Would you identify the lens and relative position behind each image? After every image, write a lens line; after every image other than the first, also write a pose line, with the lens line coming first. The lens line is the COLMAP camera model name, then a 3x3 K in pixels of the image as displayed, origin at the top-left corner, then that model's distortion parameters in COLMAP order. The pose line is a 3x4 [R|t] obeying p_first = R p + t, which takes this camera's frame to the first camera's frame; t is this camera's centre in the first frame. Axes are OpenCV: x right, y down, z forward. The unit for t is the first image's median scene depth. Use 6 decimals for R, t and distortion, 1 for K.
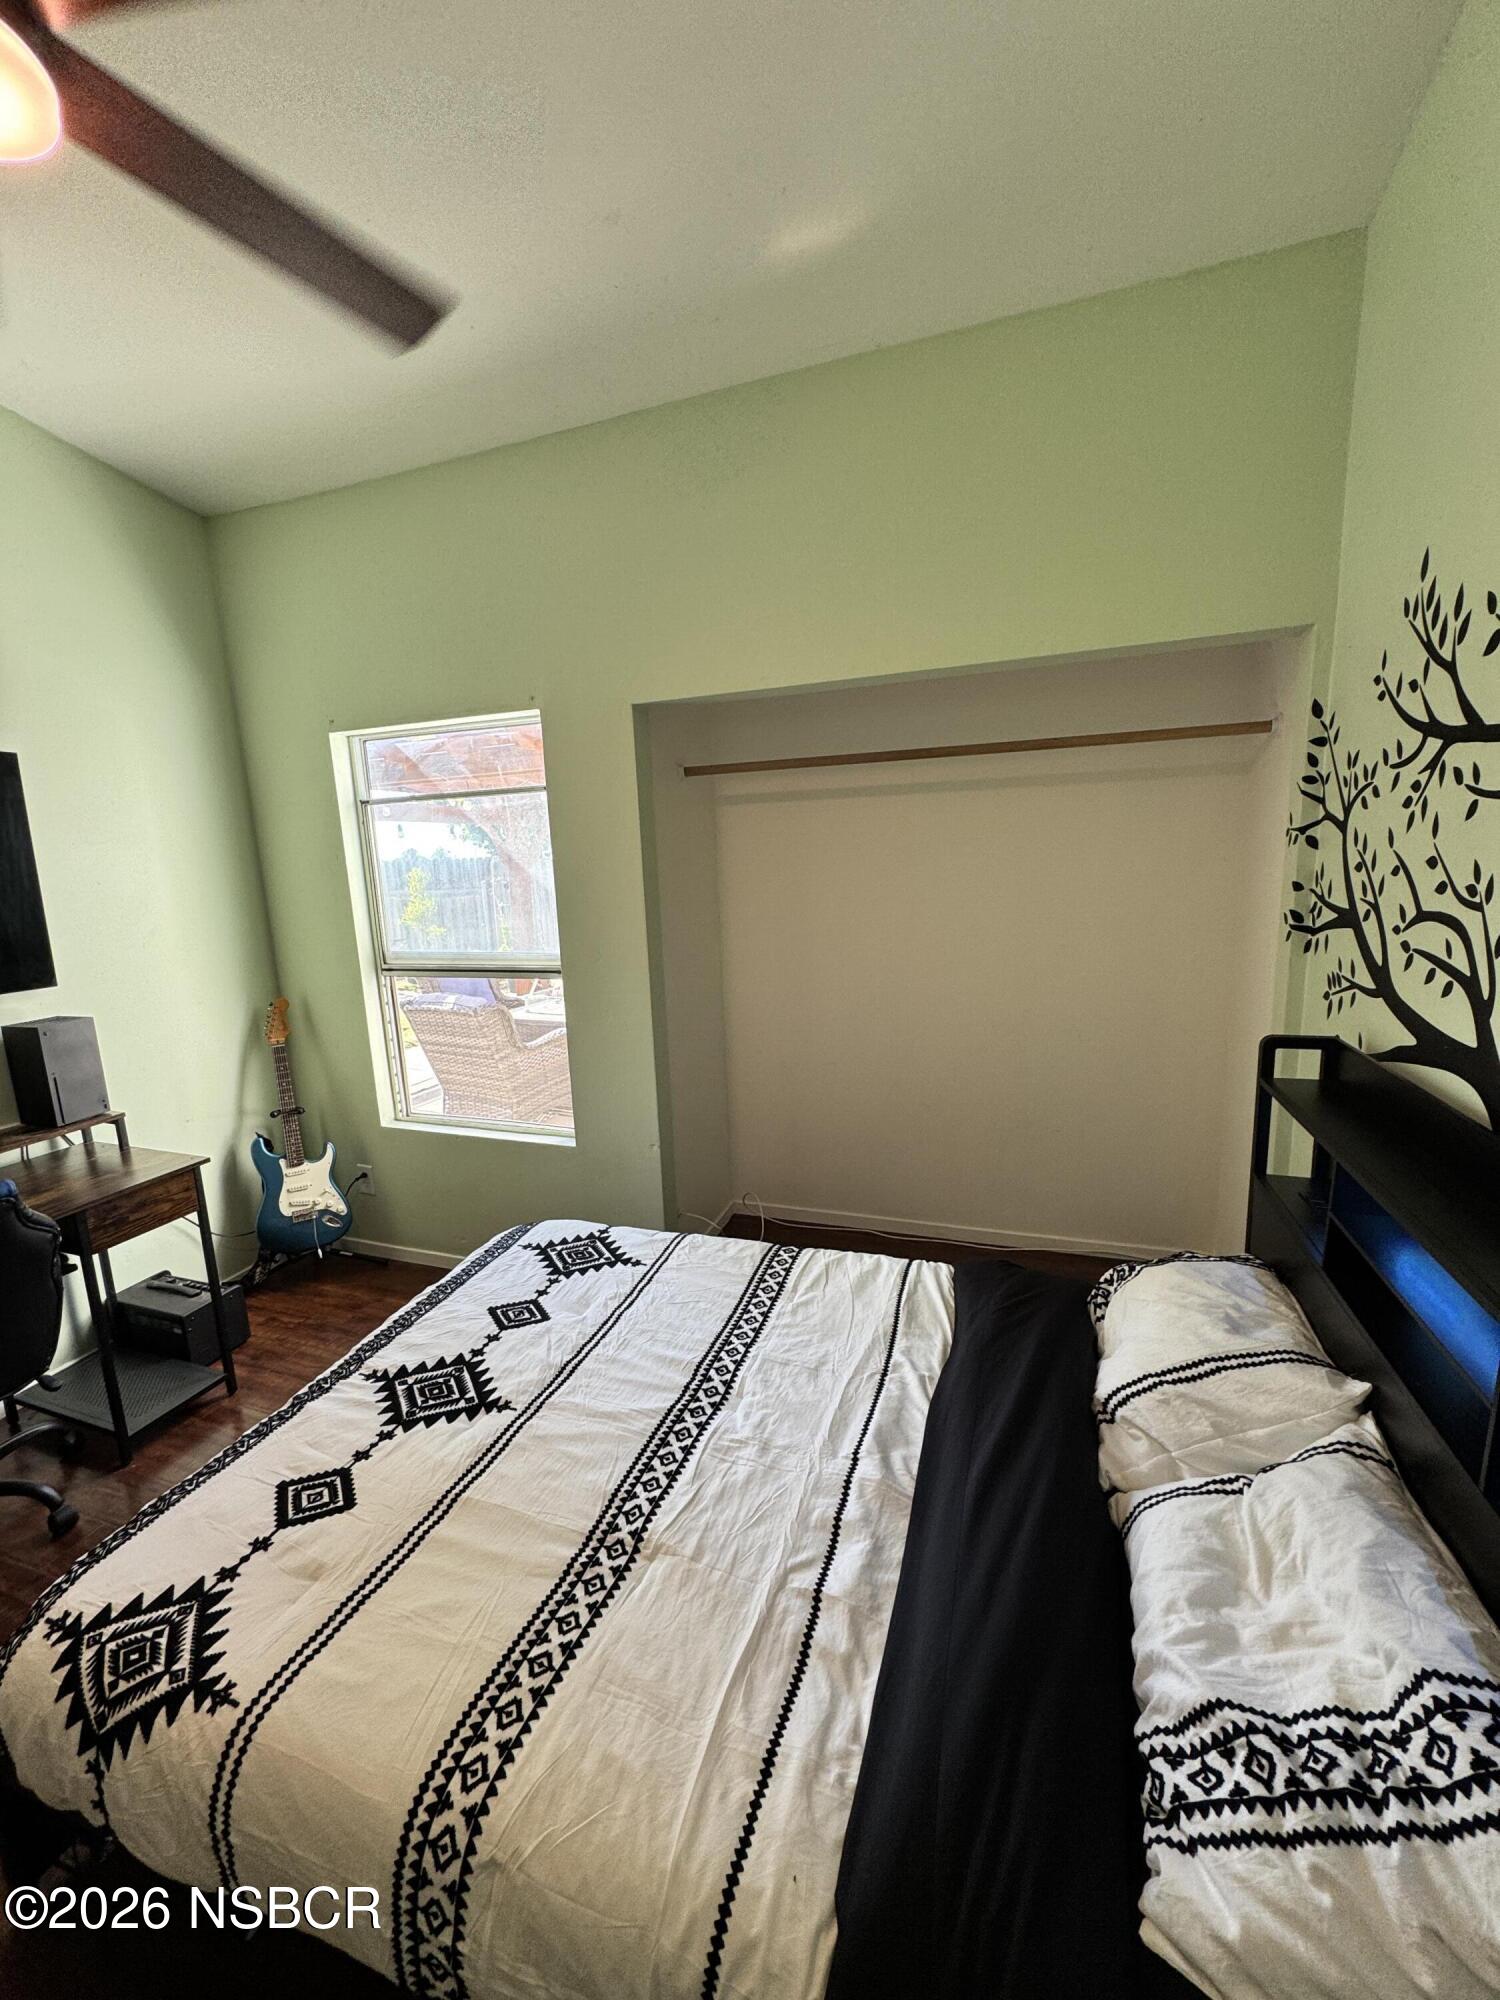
lens RADIAL K [[793.7, 0, 752.8], [0, 793.7, 1000.2], [0, 0, 1]] dist [-0.002802, 0.000031]
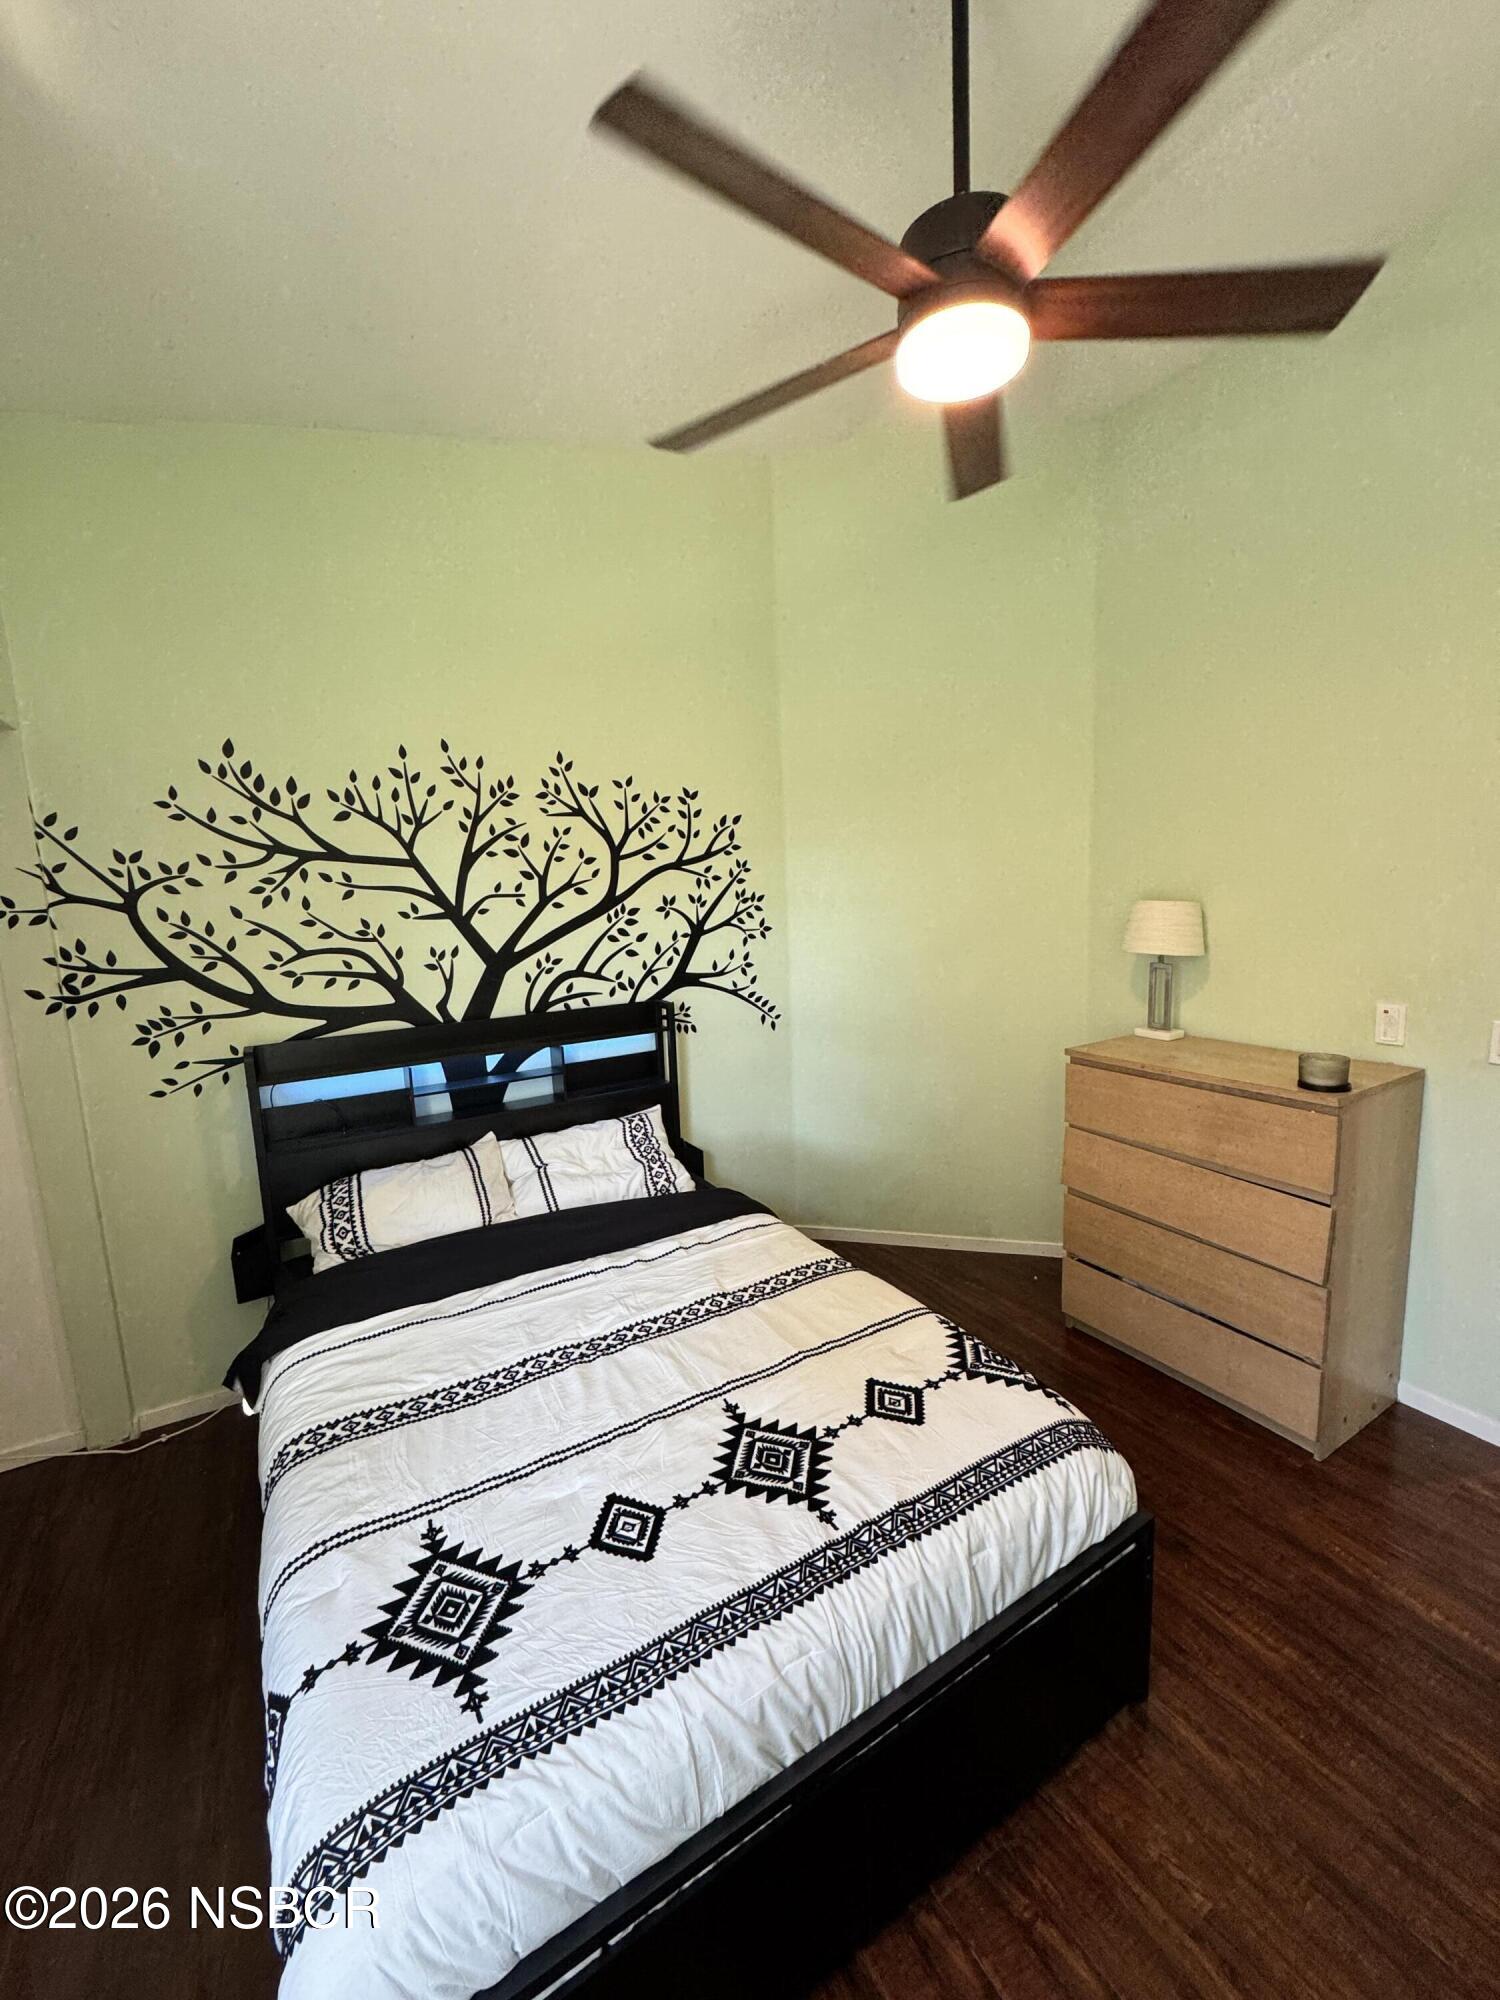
lens RADIAL K [[793.7, 0, 752.8], [0, 793.7, 1000.2], [0, 0, 1]] dist [-0.002802, 0.000031]
pose [[-0.760207, -0.022901, 0.649278, -0.984072], [0.183669, 0.951035, 0.248593, -0.242060], [-0.623179, 0.308234, -0.718777, 1.542792]]
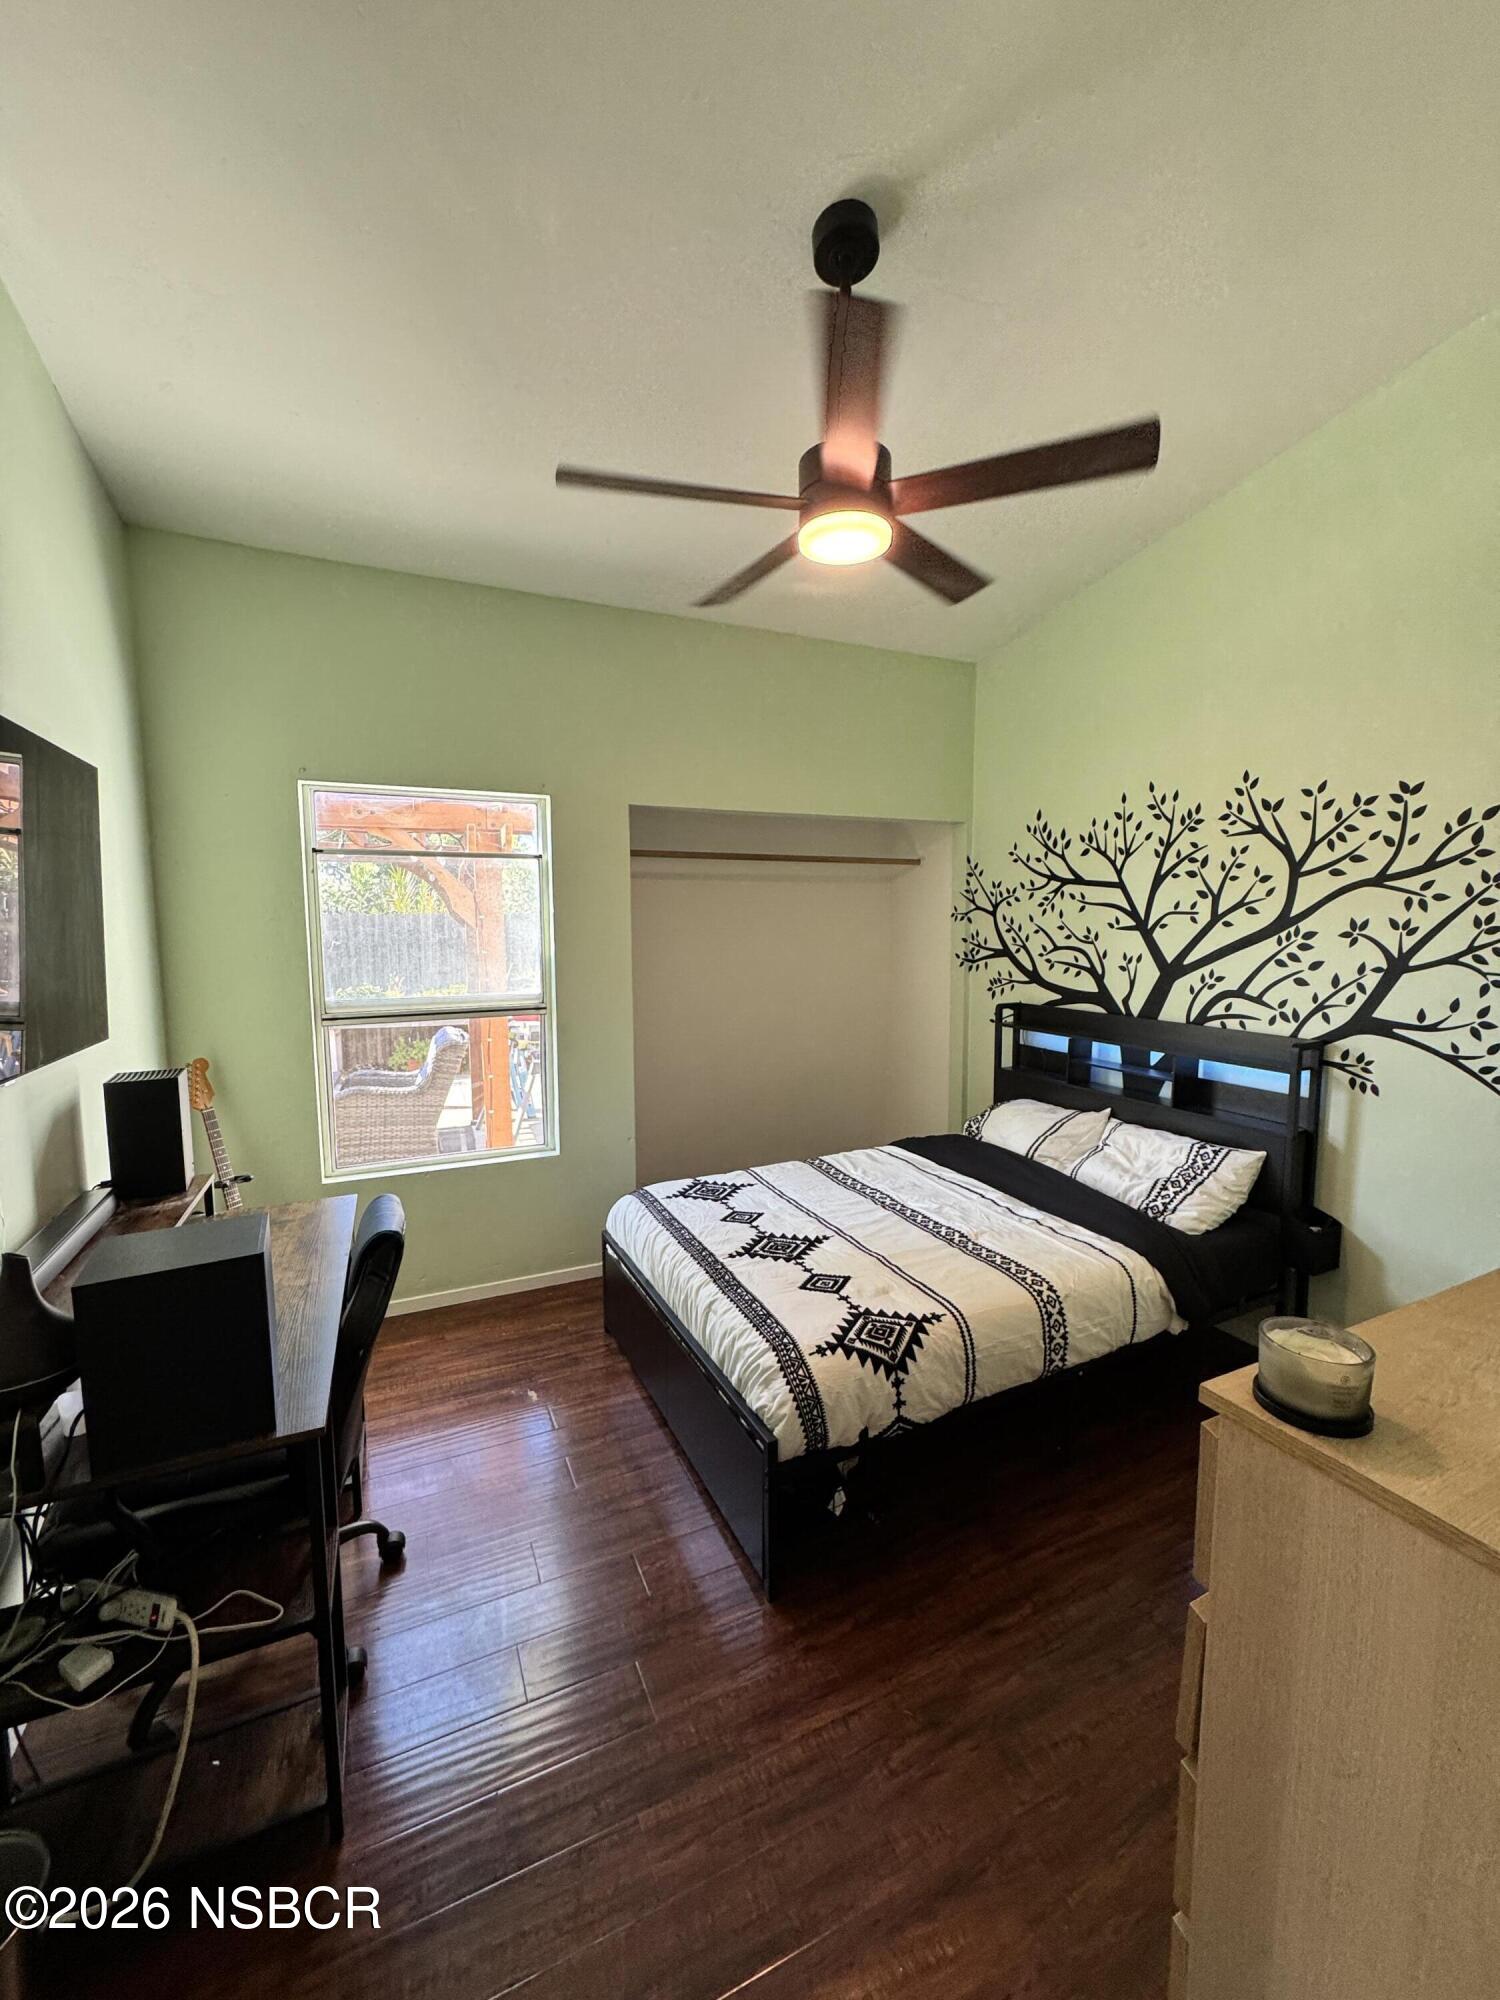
lens RADIAL K [[793.7, 0, 752.8], [0, 793.7, 1000.2], [0, 0, 1]] dist [-0.002802, 0.000031]
pose [[0.715669, -0.037119, 0.697453, -1.548493], [0.104513, 0.993035, -0.054393, 0.091701], [-0.690576, 0.111820, 0.714563, -0.137793]]
